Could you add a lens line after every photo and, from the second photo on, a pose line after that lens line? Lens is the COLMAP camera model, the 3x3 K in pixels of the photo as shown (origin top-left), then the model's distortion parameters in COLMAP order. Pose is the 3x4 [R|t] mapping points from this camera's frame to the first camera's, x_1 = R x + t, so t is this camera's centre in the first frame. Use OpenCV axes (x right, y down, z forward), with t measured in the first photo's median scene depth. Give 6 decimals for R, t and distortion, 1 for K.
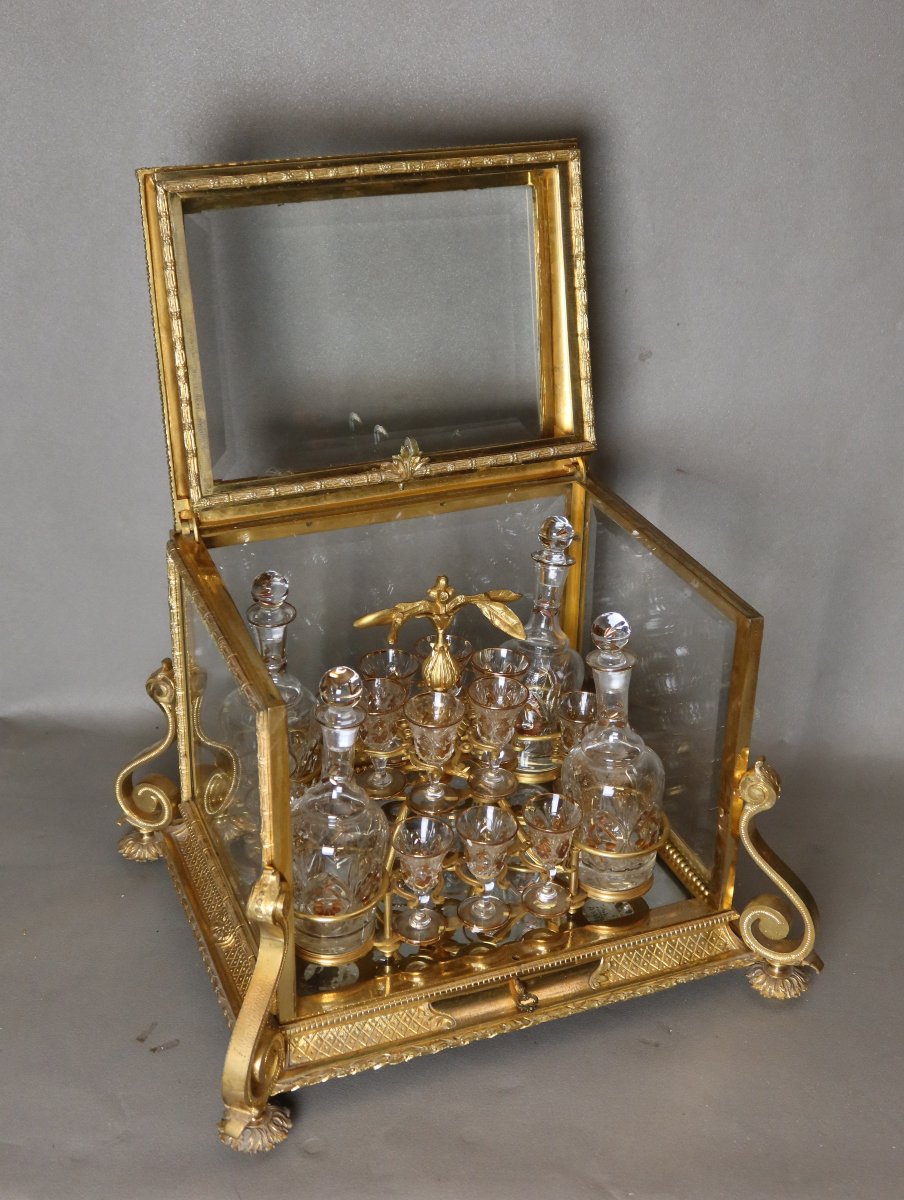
lens RADIAL K [[1601.4, 0, 448.6], [0, 1601.4, 533.6], [0, 0, 1]] dist [0.028998, 0.000000]
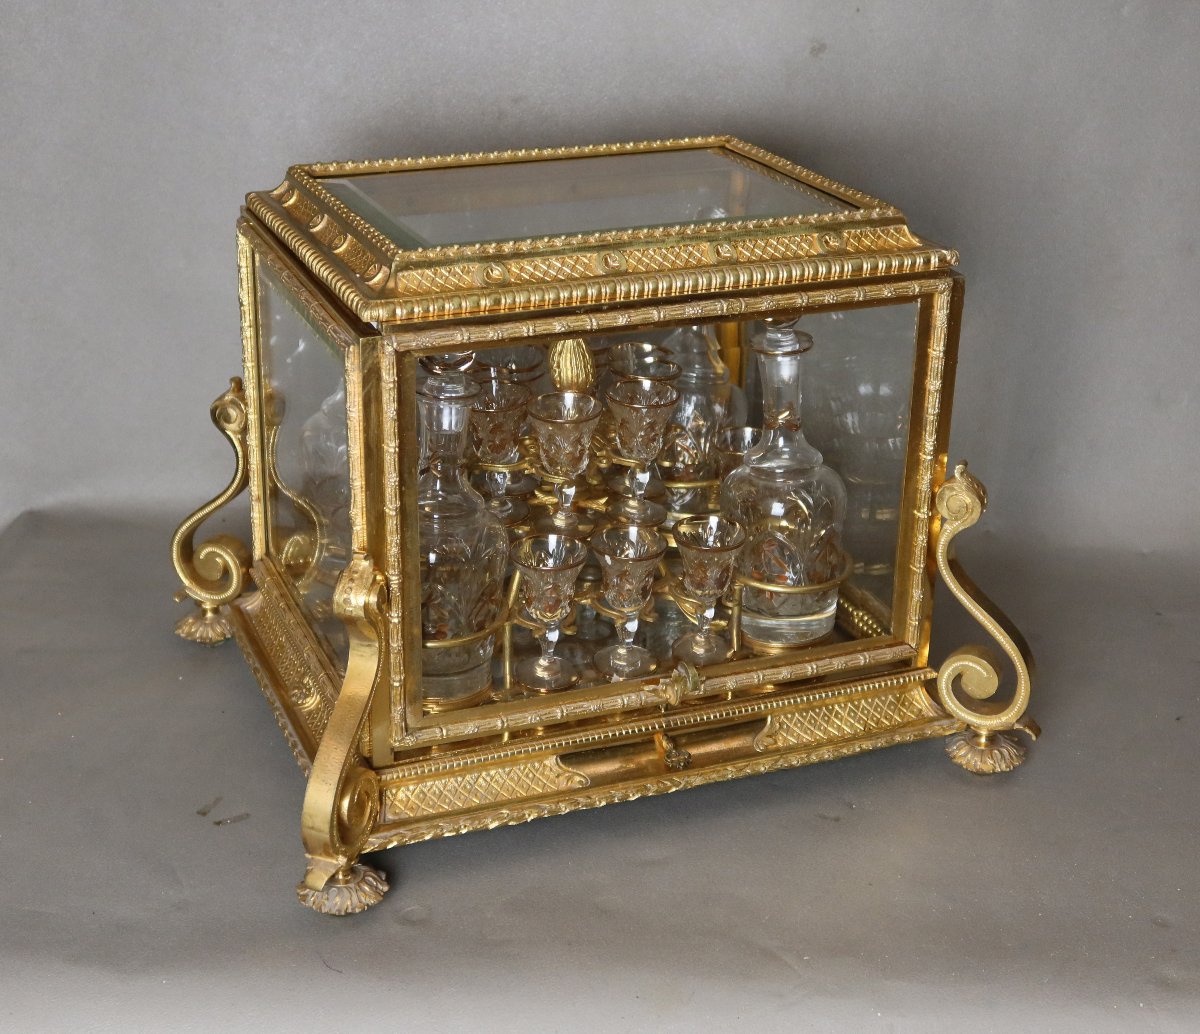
lens RADIAL K [[1953.5, 0, 606.4], [0, 1953.5, 491.2], [0, 0, 1]] dist [-0.017107, 0.000000]
pose [[0.999919, 0.000317, 0.012698, 0.000207], [0.000163, 0.999285, -0.037798, 0.183438], [-0.012700, 0.037797, 0.999205, 0.006210]]
